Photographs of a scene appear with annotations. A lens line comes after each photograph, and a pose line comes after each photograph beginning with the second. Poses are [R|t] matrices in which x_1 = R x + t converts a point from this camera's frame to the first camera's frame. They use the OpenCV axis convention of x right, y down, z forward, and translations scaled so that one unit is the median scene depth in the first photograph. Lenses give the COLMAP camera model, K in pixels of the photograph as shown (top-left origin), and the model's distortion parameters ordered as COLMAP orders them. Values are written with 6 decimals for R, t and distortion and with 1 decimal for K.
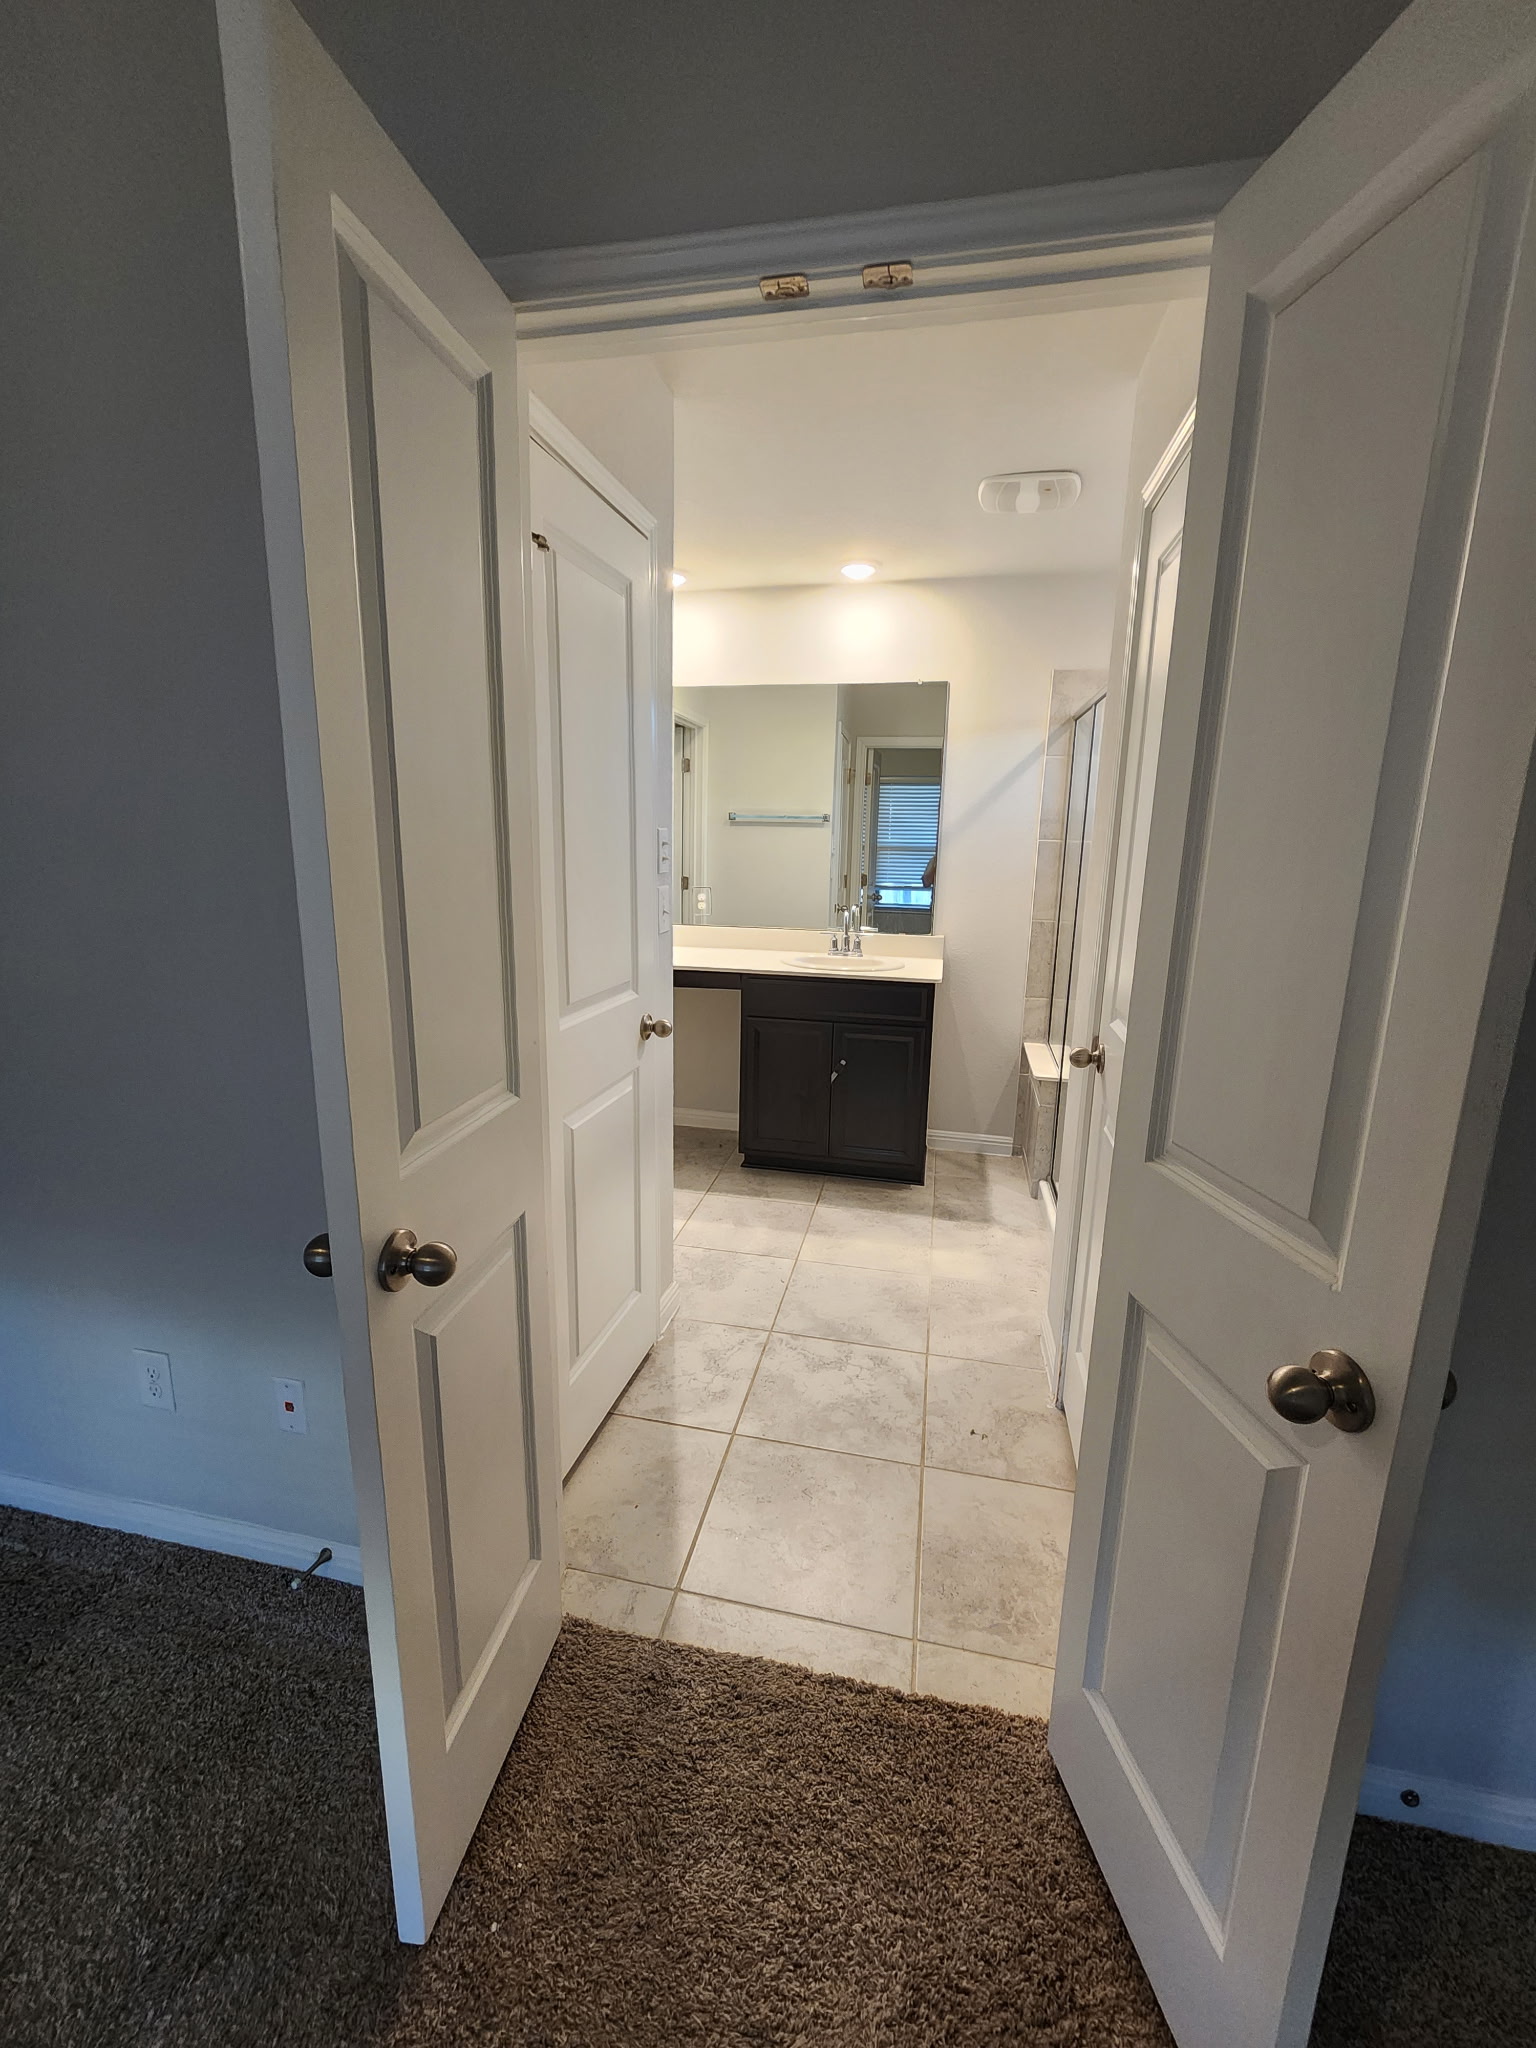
lens RADIAL K [[842.1, 0, 765.3], [0, 842.1, 1018.1], [0, 0, 1]] dist [-0.002520, -0.000038]
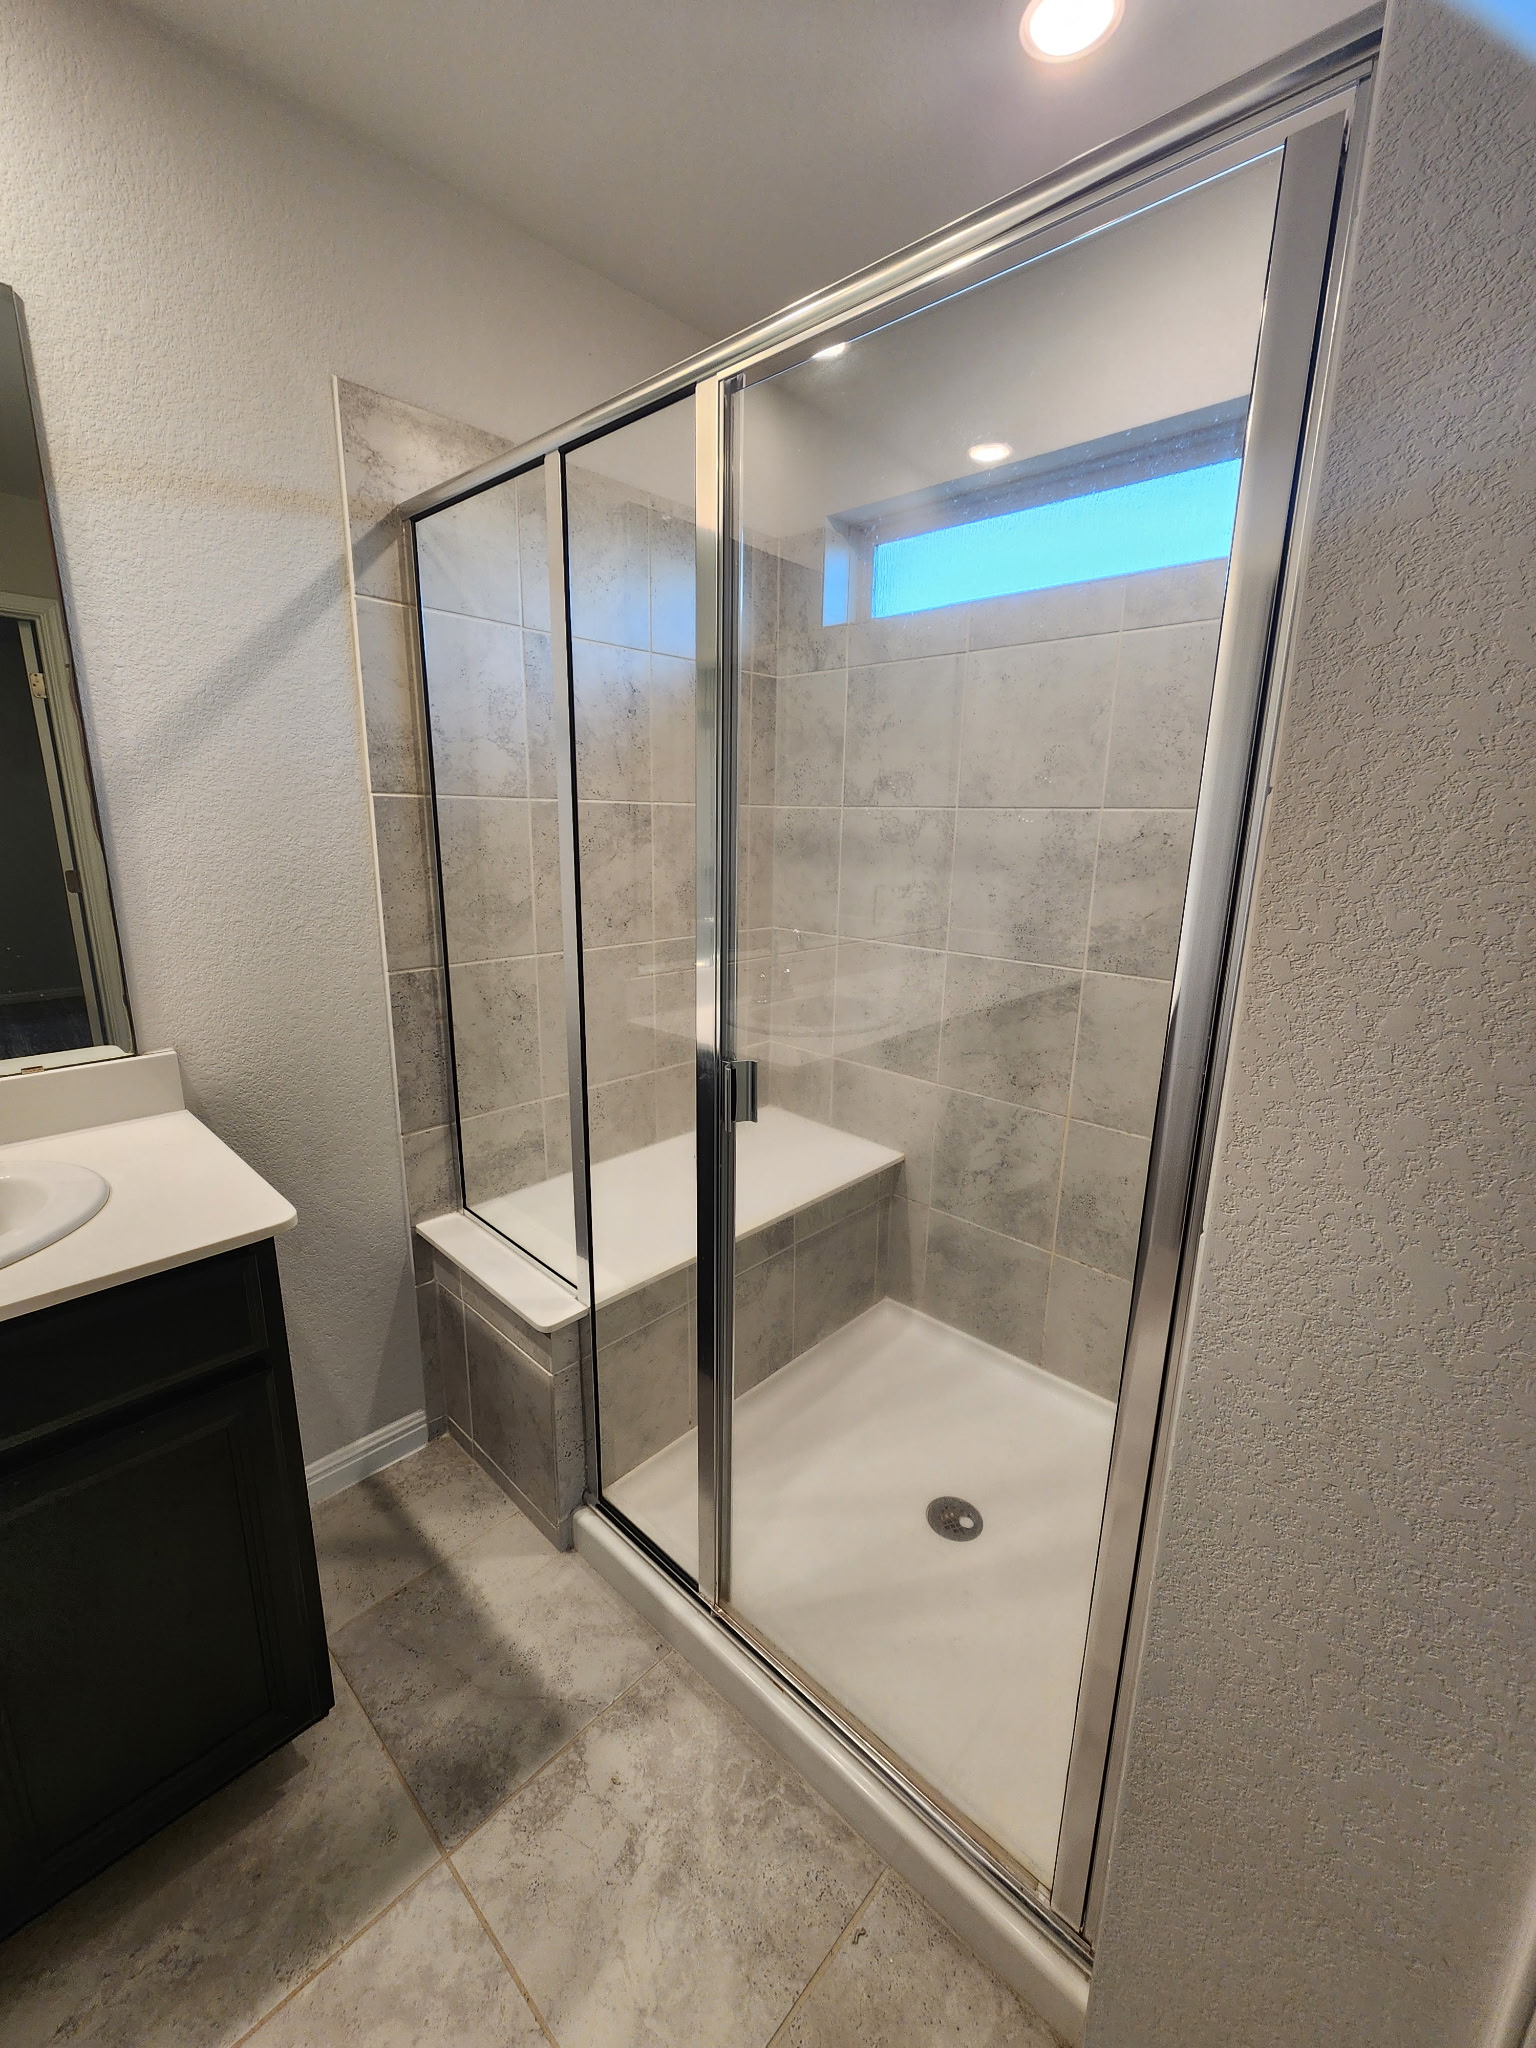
lens RADIAL K [[842.1, 0, 766.9], [0, 842.1, 1020.5], [0, 0, 1]] dist [-0.002520, -0.000038]
pose [[0.523367, -0.210329, 0.825741, 0.045015], [0.171607, 0.975219, 0.139636, -0.123534], [-0.834649, 0.068622, 0.546491, 0.602548]]
